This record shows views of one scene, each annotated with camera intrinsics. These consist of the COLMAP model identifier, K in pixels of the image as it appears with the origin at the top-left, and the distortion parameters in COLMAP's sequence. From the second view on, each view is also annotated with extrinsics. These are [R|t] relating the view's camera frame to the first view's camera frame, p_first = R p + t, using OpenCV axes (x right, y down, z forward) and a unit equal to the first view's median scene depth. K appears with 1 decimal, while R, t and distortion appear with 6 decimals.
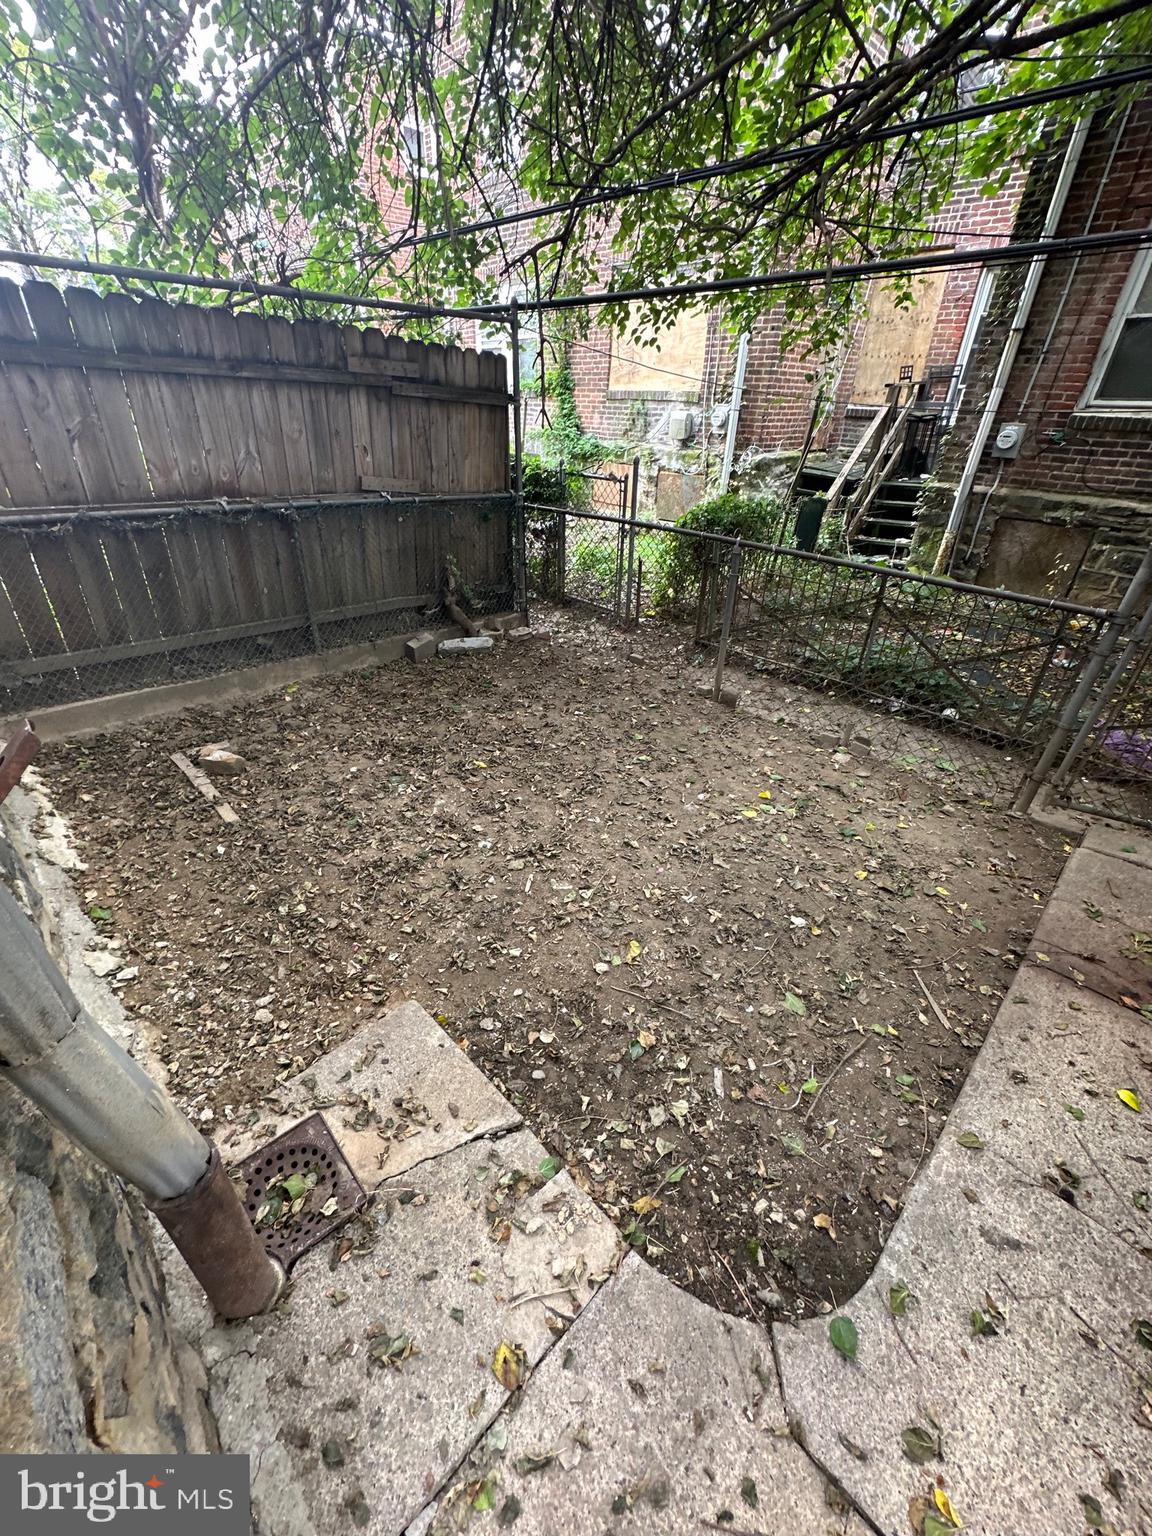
lens RADIAL K [[611.4, 0, 577.9], [0, 611.4, 761.9], [0, 0, 1]] dist [-0.004296, 0.001032]
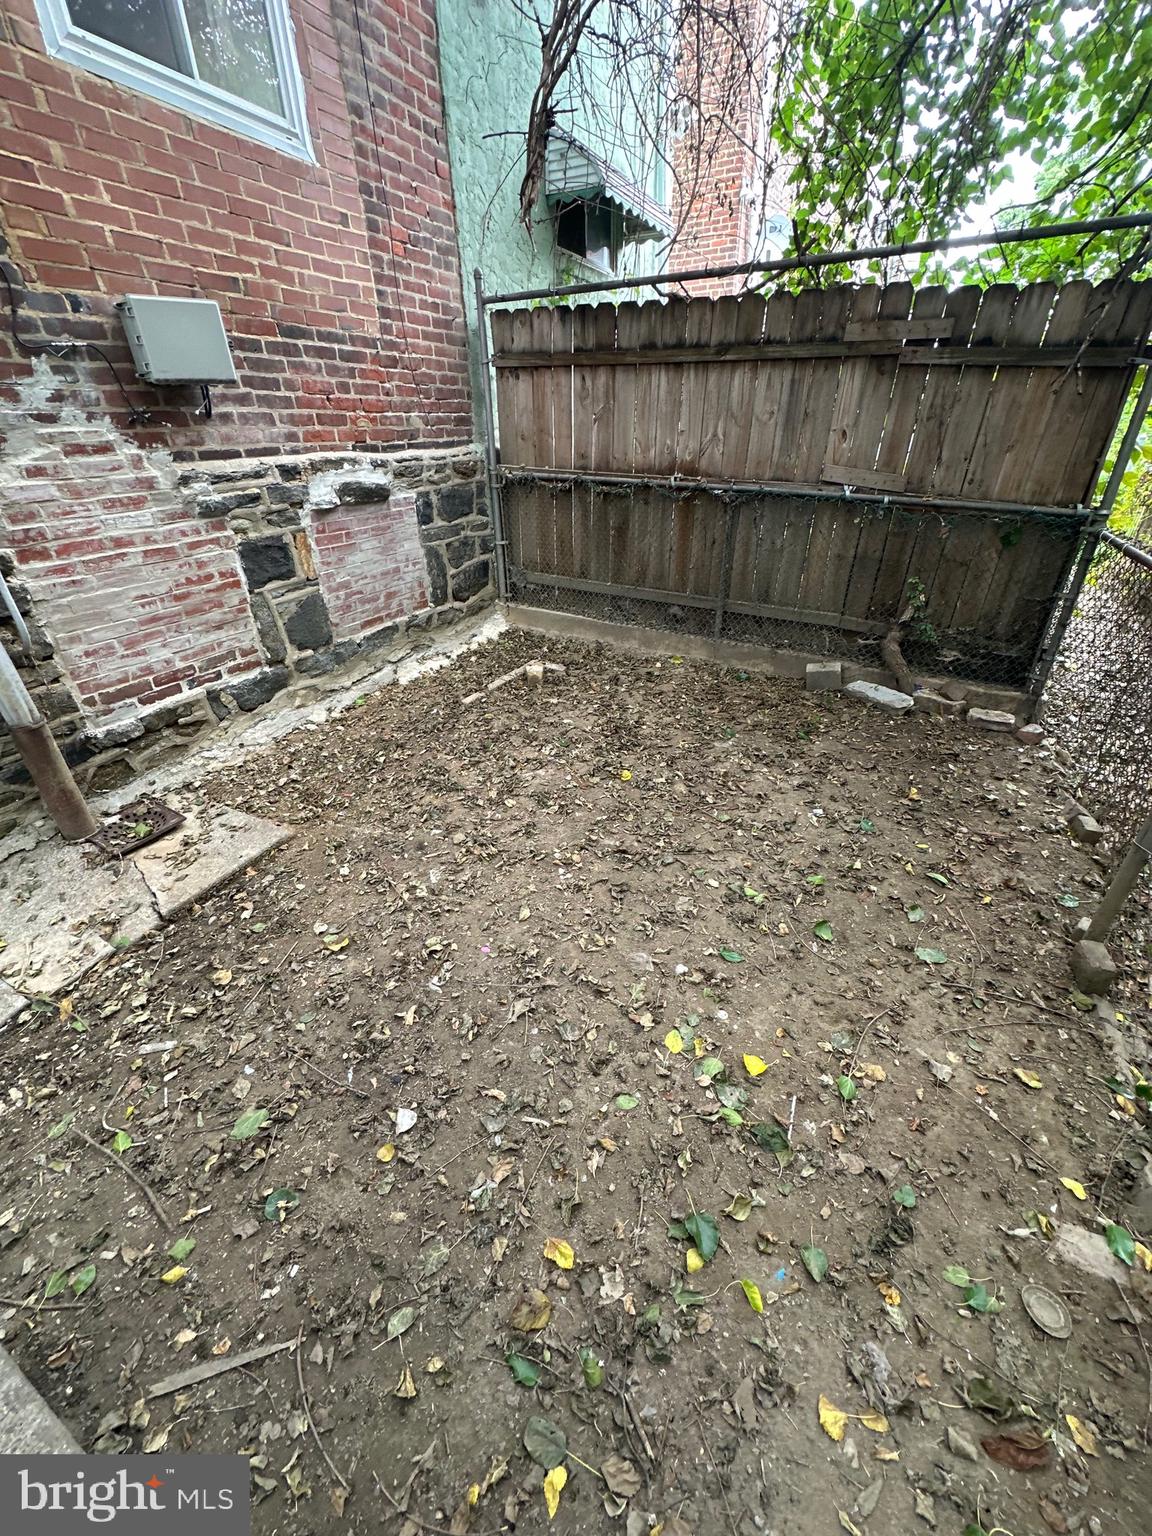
lens RADIAL K [[611.4, 0, 578.9], [0, 611.4, 767.1], [0, 0, 1]] dist [-0.004296, 0.001032]
pose [[0.288930, 0.441754, -0.849337, 0.552063], [-0.467873, 0.839166, 0.277301, -0.214669], [0.835233, 0.317261, 0.449145, 0.529442]]
